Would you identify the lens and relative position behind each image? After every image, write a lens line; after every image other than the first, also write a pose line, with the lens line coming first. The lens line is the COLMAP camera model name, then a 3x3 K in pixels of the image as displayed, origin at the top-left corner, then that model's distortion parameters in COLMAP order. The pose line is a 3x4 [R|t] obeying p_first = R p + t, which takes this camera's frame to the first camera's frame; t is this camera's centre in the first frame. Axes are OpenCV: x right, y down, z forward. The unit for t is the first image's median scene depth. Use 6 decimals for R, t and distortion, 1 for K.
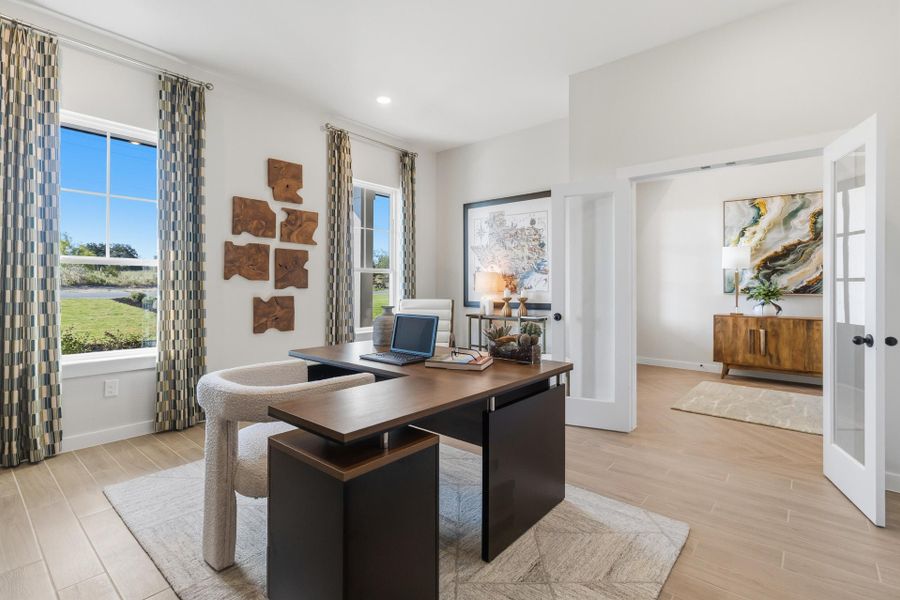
lens RADIAL K [[422.1, 0, 456.8], [0, 422.1, 287.2], [0, 0, 1]] dist [0.008766, 0.000577]
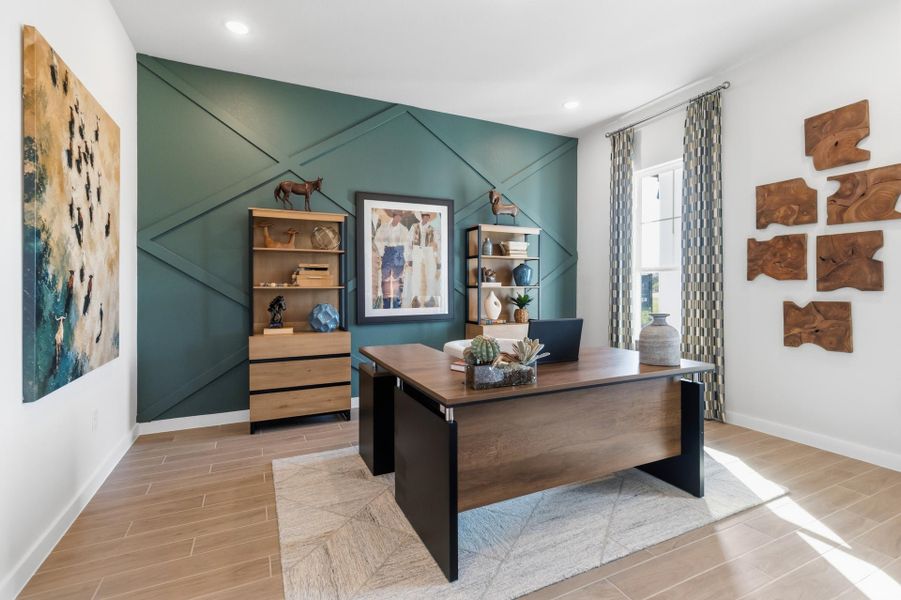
lens RADIAL K [[422.5, 0, 457.3], [0, 422.5, 287.2], [0, 0, 1]] dist [0.008766, 0.000577]
pose [[-0.407142, -0.002113, -0.913362, 0.520096], [-0.001462, 0.999998, -0.001662, -0.000616], [0.913364, 0.000659, -0.407144, 0.746378]]
